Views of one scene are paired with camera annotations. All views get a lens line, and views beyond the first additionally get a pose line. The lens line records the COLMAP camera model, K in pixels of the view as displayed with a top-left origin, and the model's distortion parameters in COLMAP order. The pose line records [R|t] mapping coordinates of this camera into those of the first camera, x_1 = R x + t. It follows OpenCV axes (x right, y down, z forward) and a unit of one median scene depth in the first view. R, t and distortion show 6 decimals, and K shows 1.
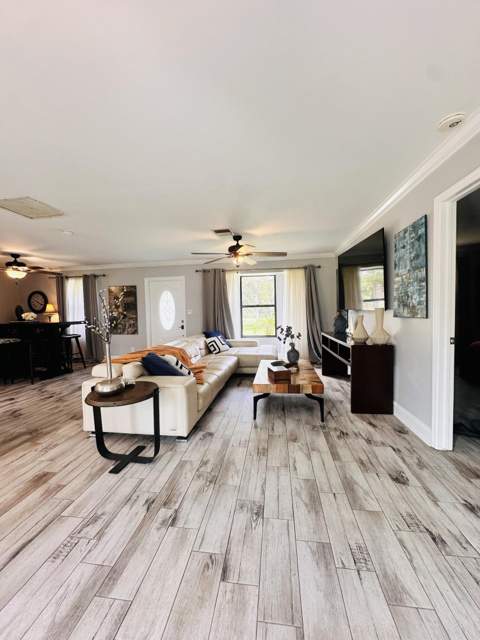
lens RADIAL K [[256.5, 0, 241.5], [0, 256.5, 321.3], [0, 0, 1]] dist [-0.005490, 0.001242]
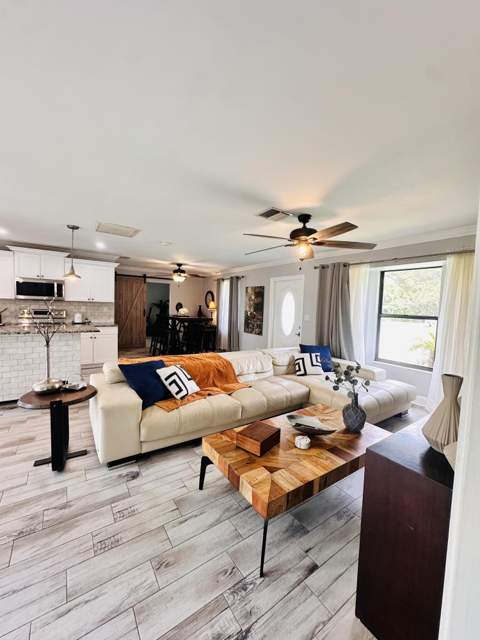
lens RADIAL K [[256.5, 0, 237.6], [0, 256.5, 321.6], [0, 0, 1]] dist [-0.005490, 0.001242]
pose [[0.669606, 0.093031, -0.736867, 0.323311], [-0.083209, 0.995275, 0.050042, -0.056468], [0.738040, 0.027805, 0.674183, 0.340145]]
